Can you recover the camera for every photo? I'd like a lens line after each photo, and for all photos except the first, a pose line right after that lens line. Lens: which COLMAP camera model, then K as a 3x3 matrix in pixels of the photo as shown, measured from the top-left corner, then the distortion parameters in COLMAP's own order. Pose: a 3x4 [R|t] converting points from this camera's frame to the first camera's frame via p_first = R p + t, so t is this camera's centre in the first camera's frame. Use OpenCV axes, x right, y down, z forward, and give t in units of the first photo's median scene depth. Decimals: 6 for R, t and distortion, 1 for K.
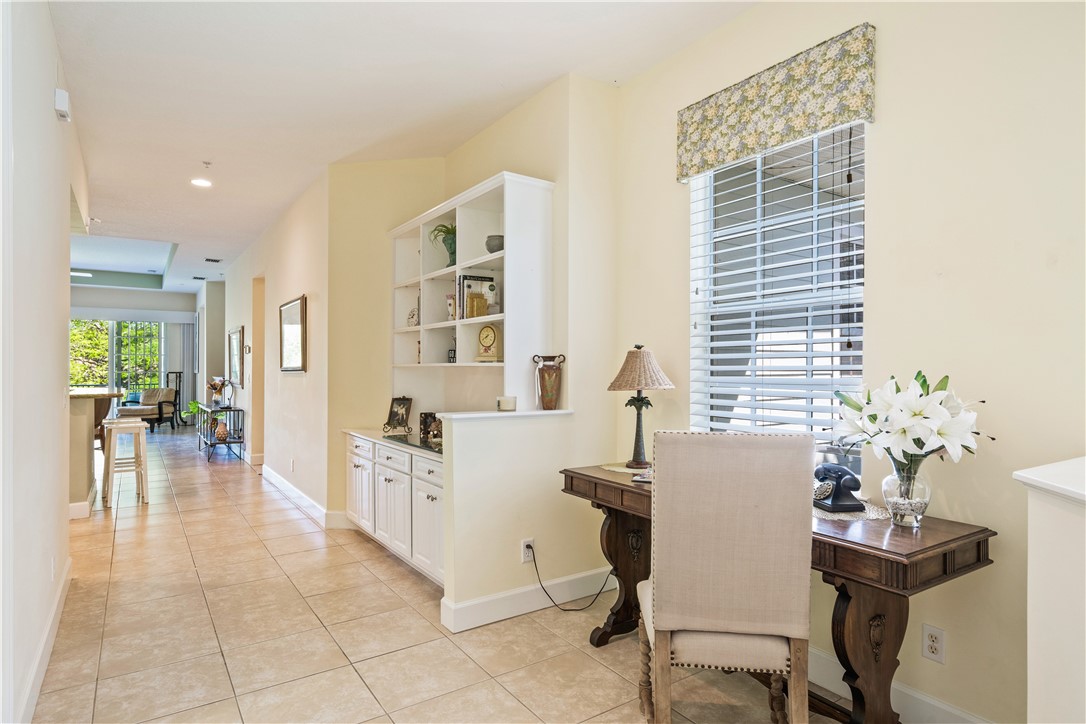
lens RADIAL K [[596.5, 0, 543.0], [0, 596.5, 362.0], [0, 0, 1]] dist [-0.000723, -0.000130]
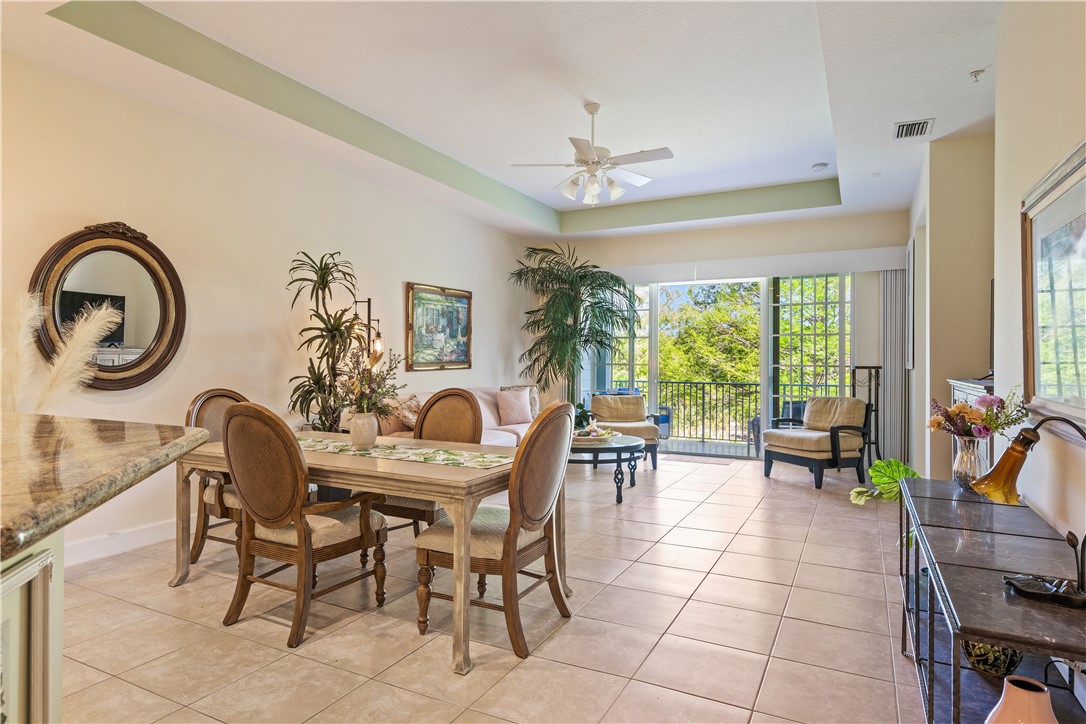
lens RADIAL K [[610.3, 0, 542.4], [0, 610.3, 356.6], [0, 0, 1]] dist [0.003282, 0.000595]
pose [[0.469573, -0.001449, -0.882892, -0.298166], [0.003628, 0.999993, 0.000288, 0.007648], [0.882886, -0.003338, 0.469575, 0.529857]]
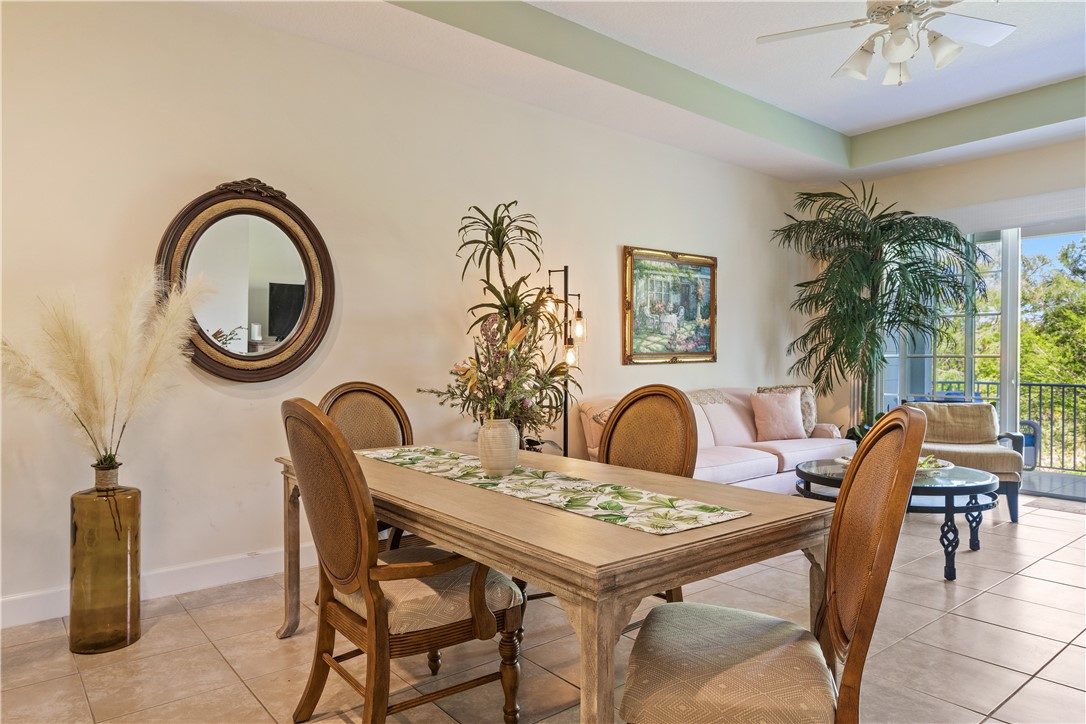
lens RADIAL K [[685.6, 0, 543.0], [0, 685.6, 362.0], [0, 0, 1]] dist [0.006507, 0.002540]
pose [[0.084285, 0.007053, -0.996417, -0.375545], [0.008726, 0.999931, 0.007816, 0.014365], [0.996403, -0.009354, 0.084218, 0.582355]]
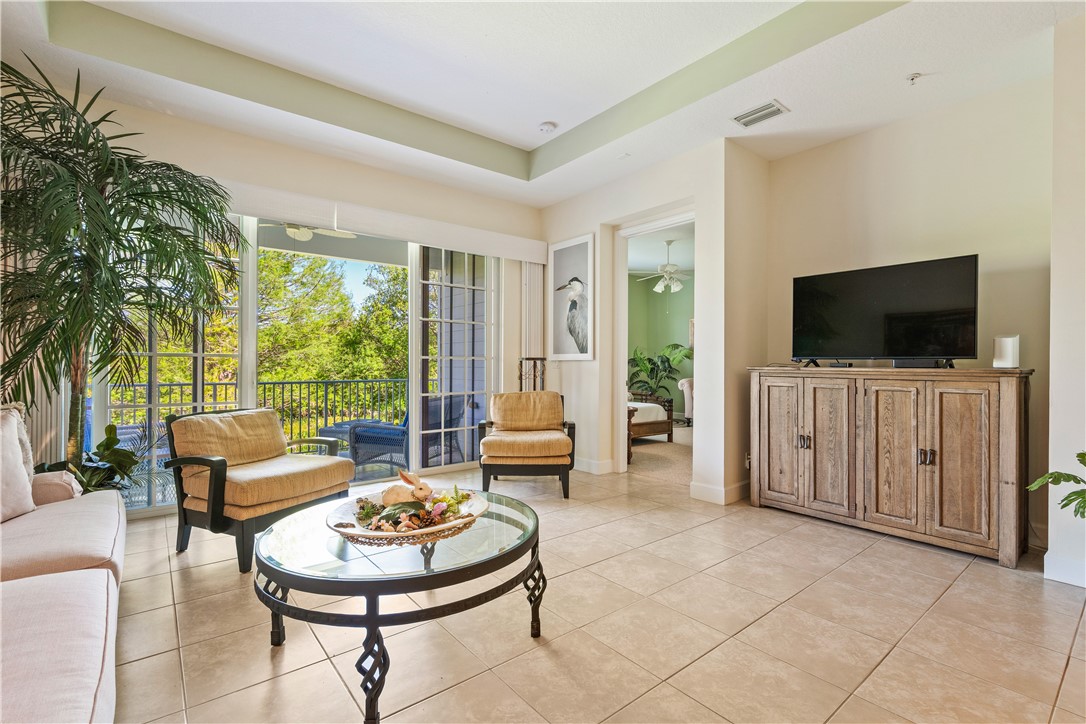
lens RADIAL K [[493.3, 0, 543.0], [0, 493.3, 362.0], [0, 0, 1]] dist [0.000027, -0.000079]
pose [[0.996965, 0.006579, 0.077567, -0.662953], [-0.007246, 0.999939, 0.008325, 0.017154], [-0.077508, -0.008862, 0.996952, 0.614660]]
